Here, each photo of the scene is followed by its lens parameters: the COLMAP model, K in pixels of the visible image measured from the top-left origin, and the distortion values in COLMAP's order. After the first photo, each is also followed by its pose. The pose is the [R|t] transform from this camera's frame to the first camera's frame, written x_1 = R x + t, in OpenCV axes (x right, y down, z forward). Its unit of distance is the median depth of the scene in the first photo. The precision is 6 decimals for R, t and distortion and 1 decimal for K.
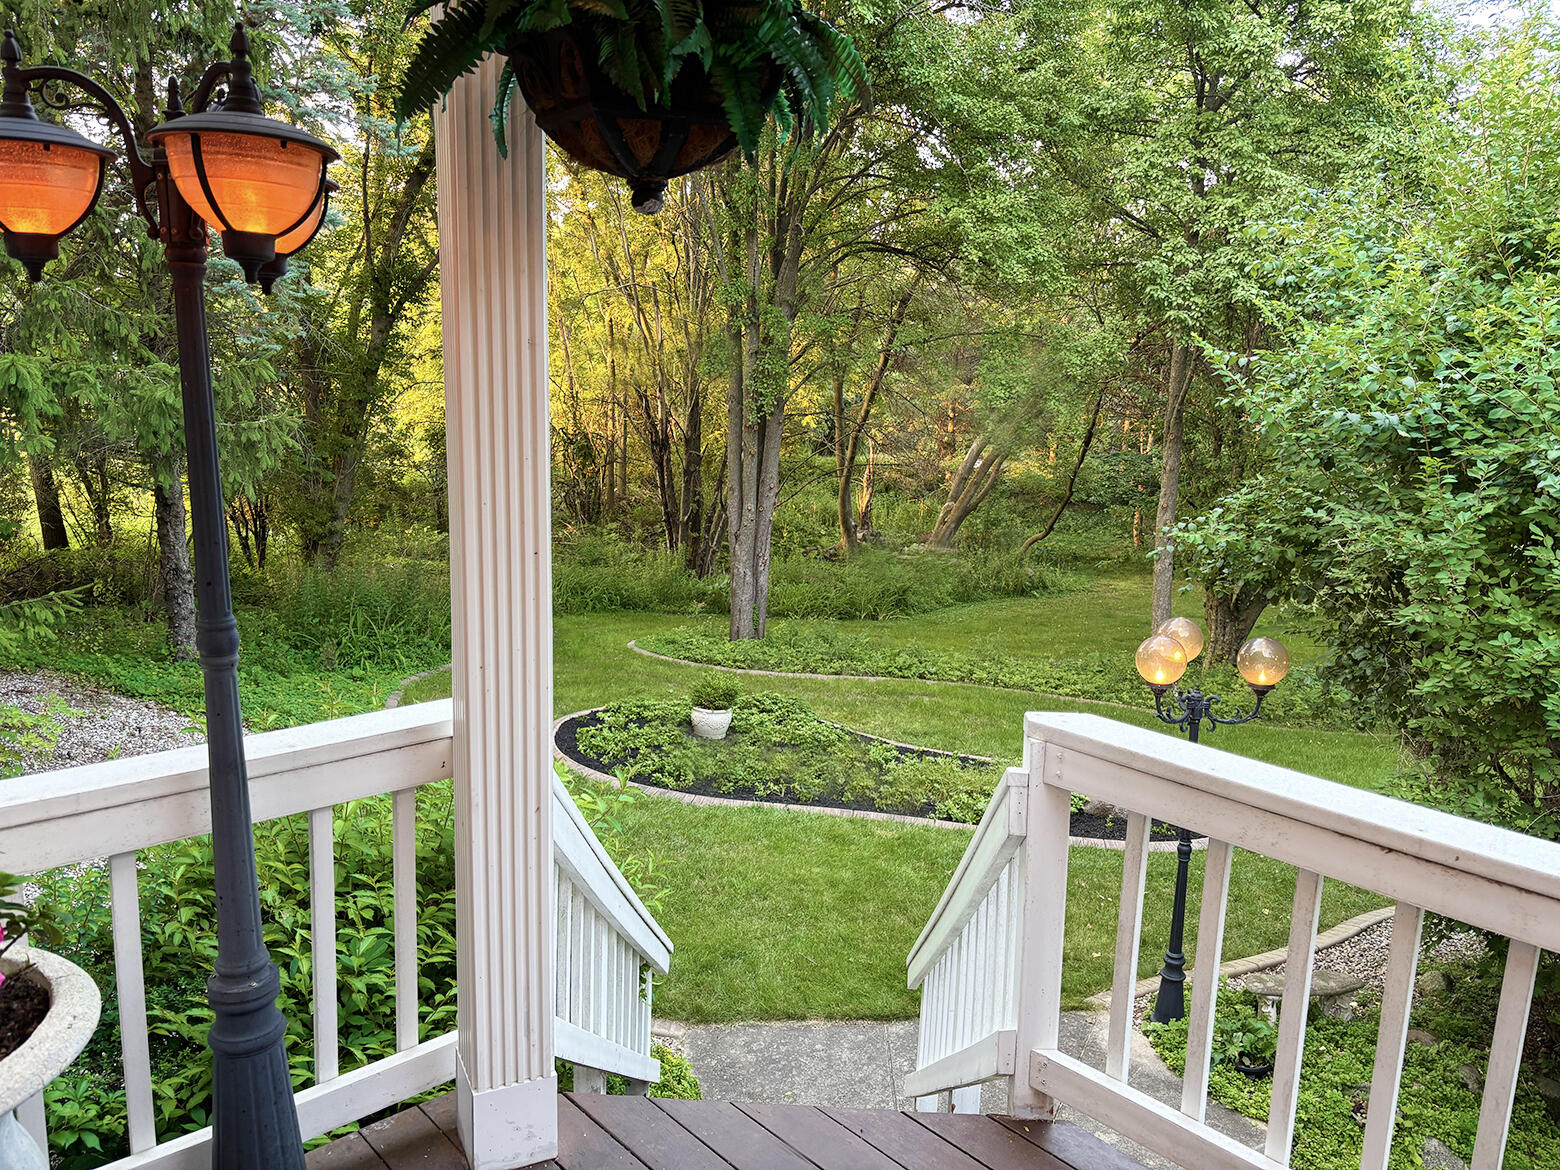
lens RADIAL K [[1186.2, 0, 786.1], [0, 1186.2, 594.3], [0, 0, 1]] dist [0.000041, -0.002391]
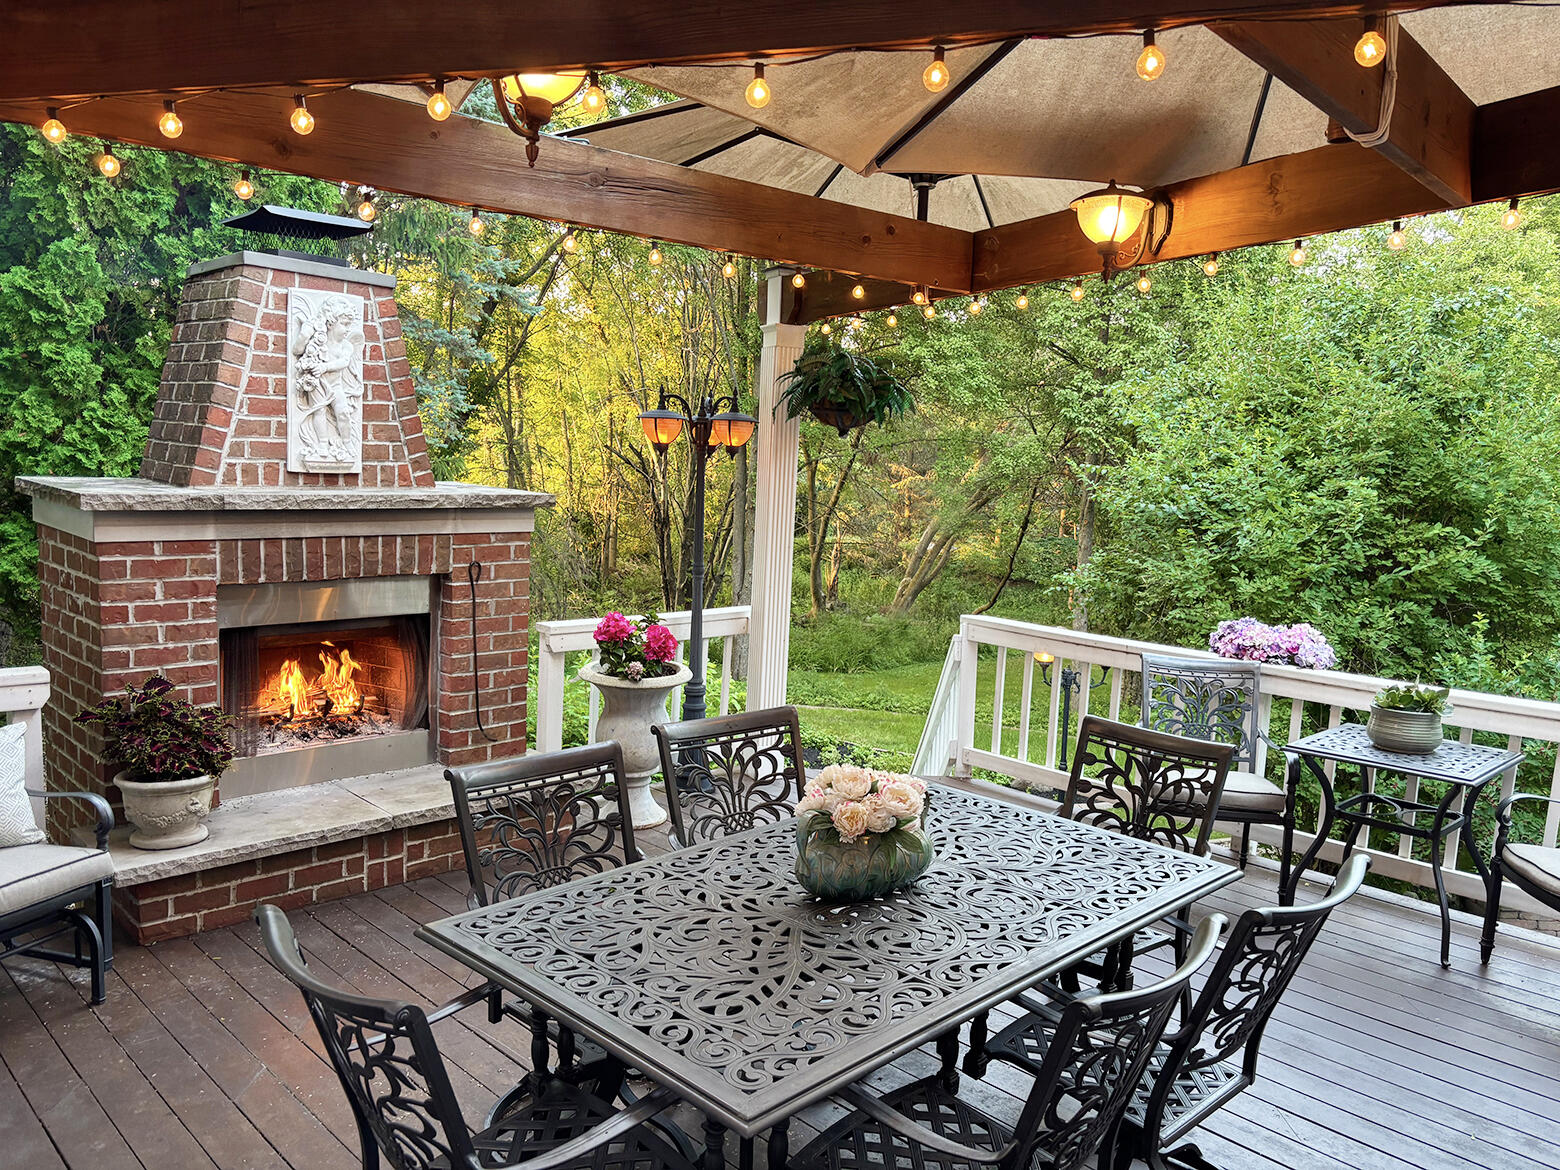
lens RADIAL K [[1167.8, 0, 780.0], [0, 1167.8, 585.0], [0, 0, 1]] dist [-0.002707, -0.002285]
pose [[0.999306, 0.017323, 0.032968, -0.030231], [-0.014730, 0.996895, -0.077347, 0.025781], [-0.034205, 0.076808, 0.996459, -0.166098]]
